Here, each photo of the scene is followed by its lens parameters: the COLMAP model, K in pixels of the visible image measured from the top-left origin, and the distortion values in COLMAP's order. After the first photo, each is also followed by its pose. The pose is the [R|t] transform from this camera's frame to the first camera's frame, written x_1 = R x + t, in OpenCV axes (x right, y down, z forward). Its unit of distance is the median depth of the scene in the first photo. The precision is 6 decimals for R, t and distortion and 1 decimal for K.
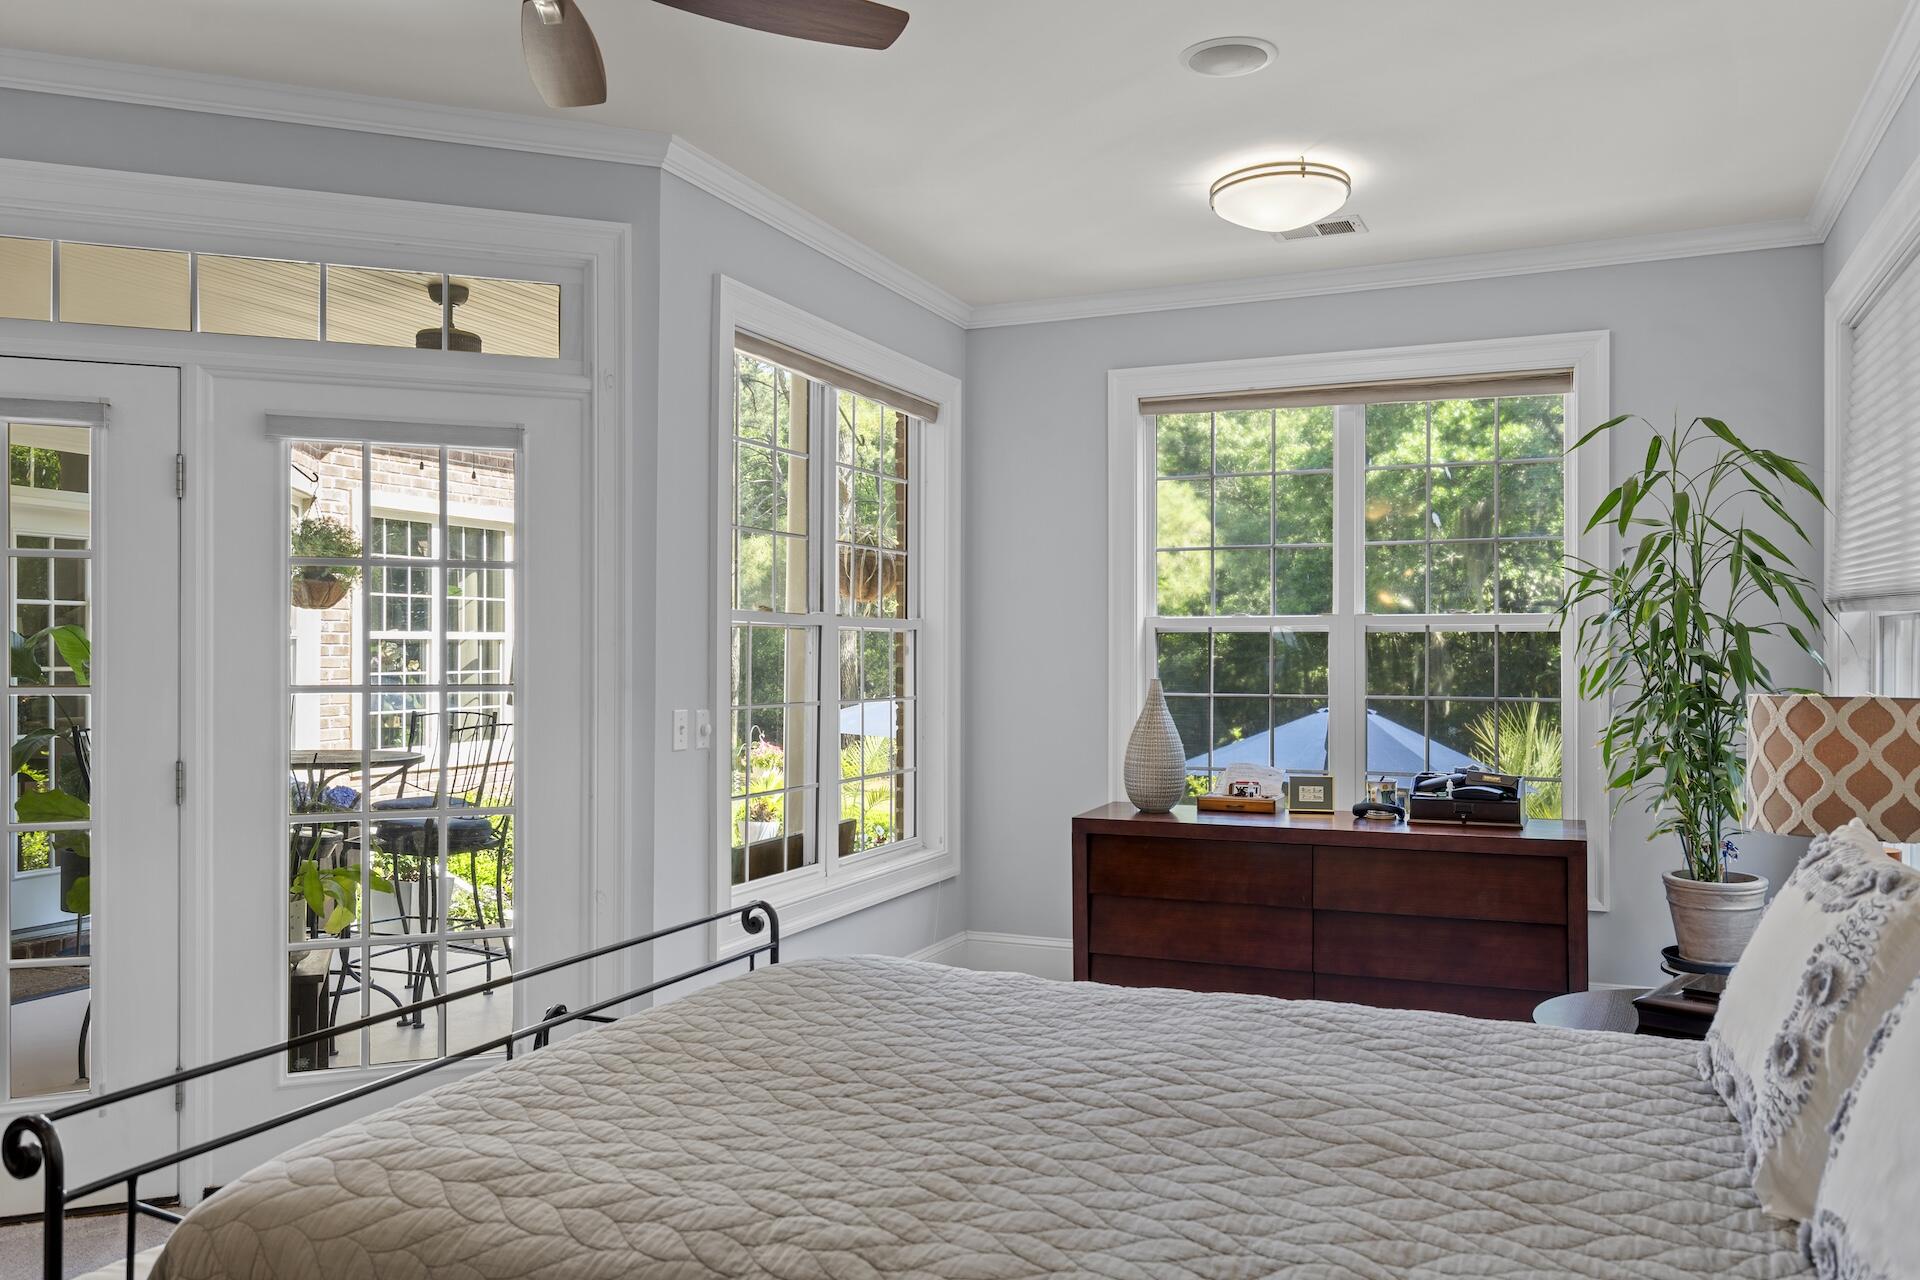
lens RADIAL K [[1451.1, 0, 957.1], [0, 1451.1, 639.2], [0, 0, 1]] dist [0.014591, 0.002343]
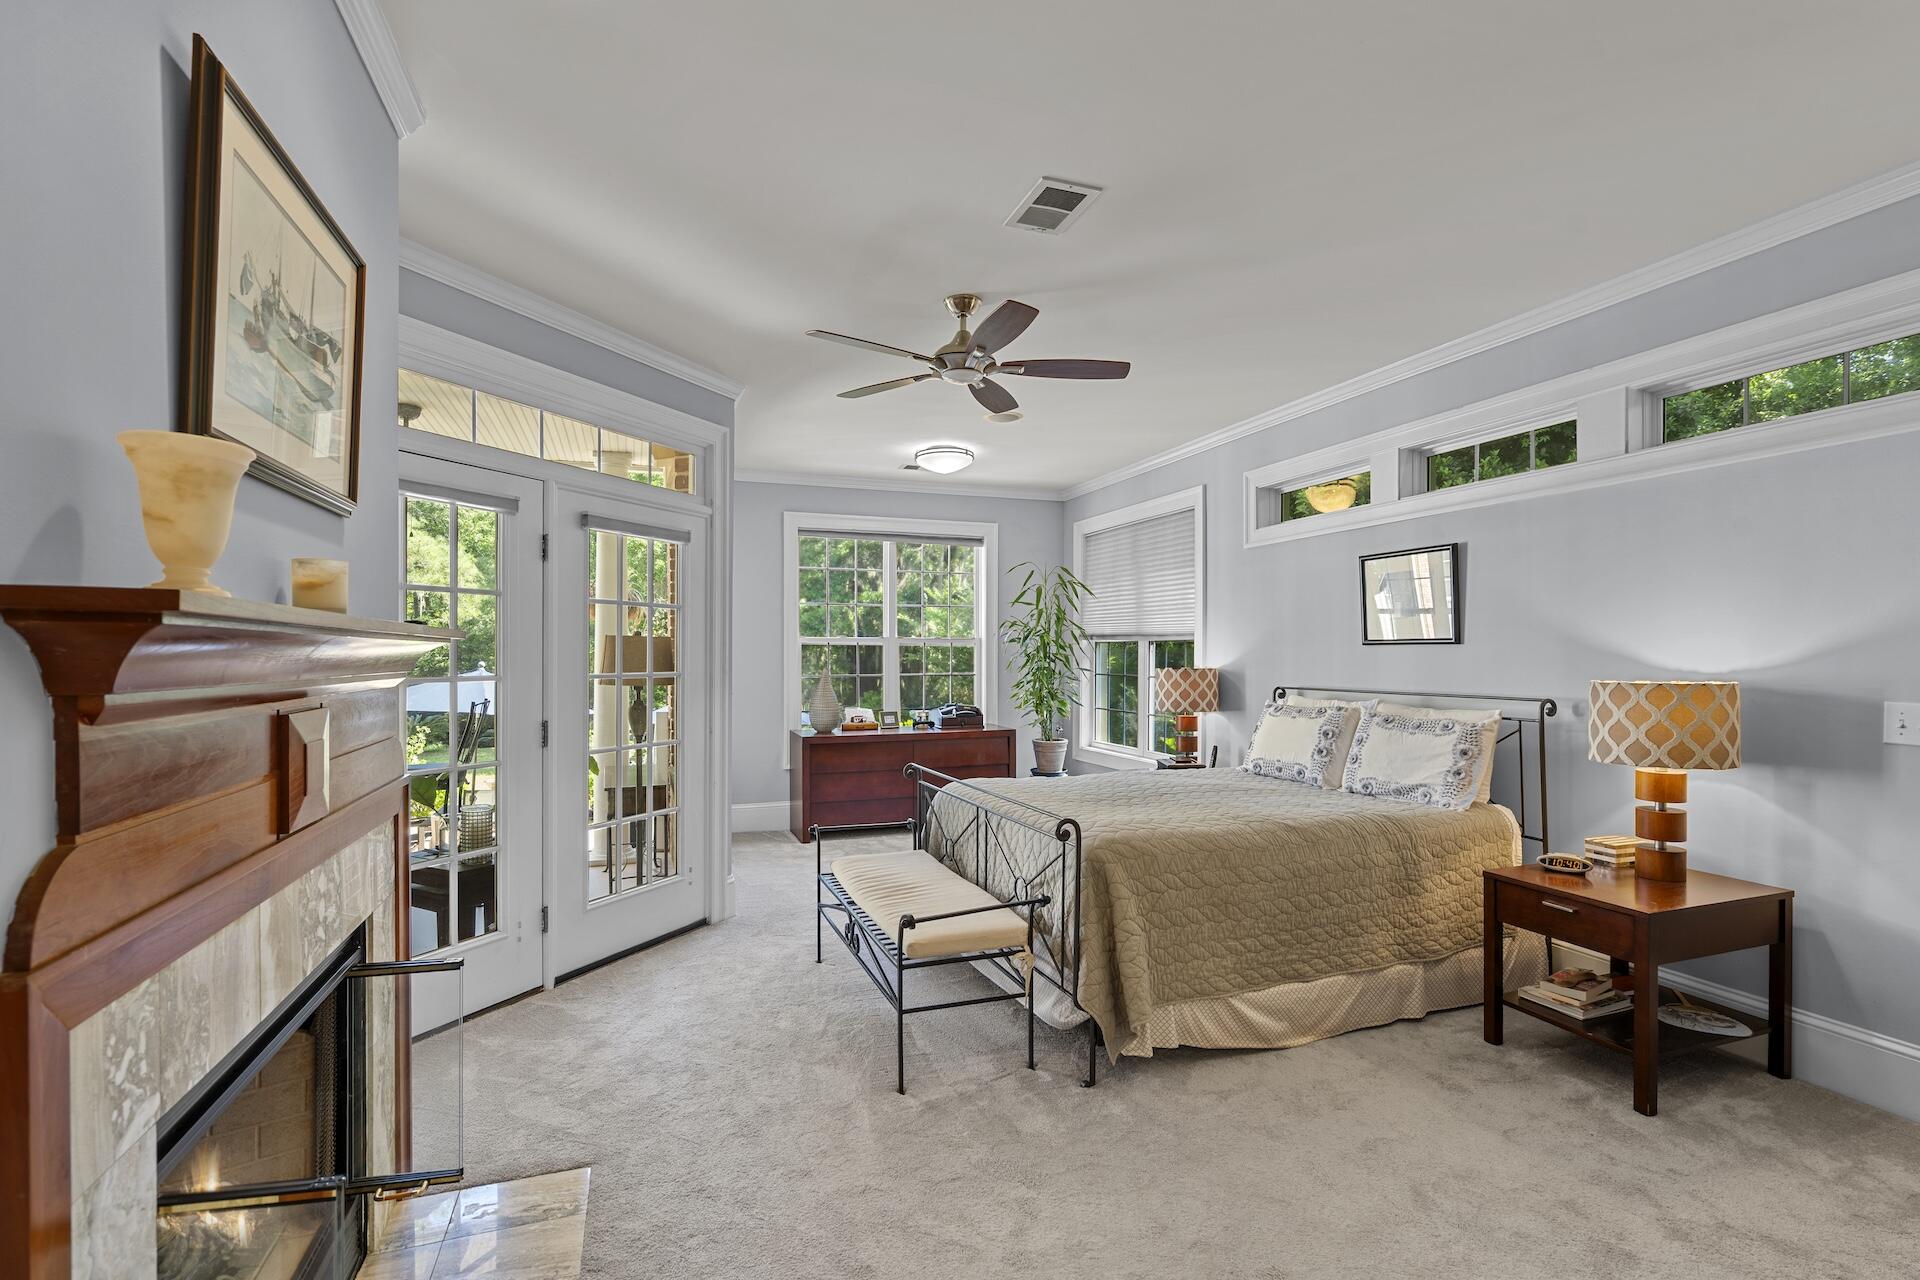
lens RADIAL K [[877.8, 0, 961.6], [0, 877.8, 648.4], [0, 0, 1]] dist [0.000689, -0.000028]
pose [[0.716650, 0.004281, 0.697419, -0.623455], [-0.006611, 0.999978, 0.000655, -0.001648], [-0.697401, -0.005080, 0.716663, -0.025439]]
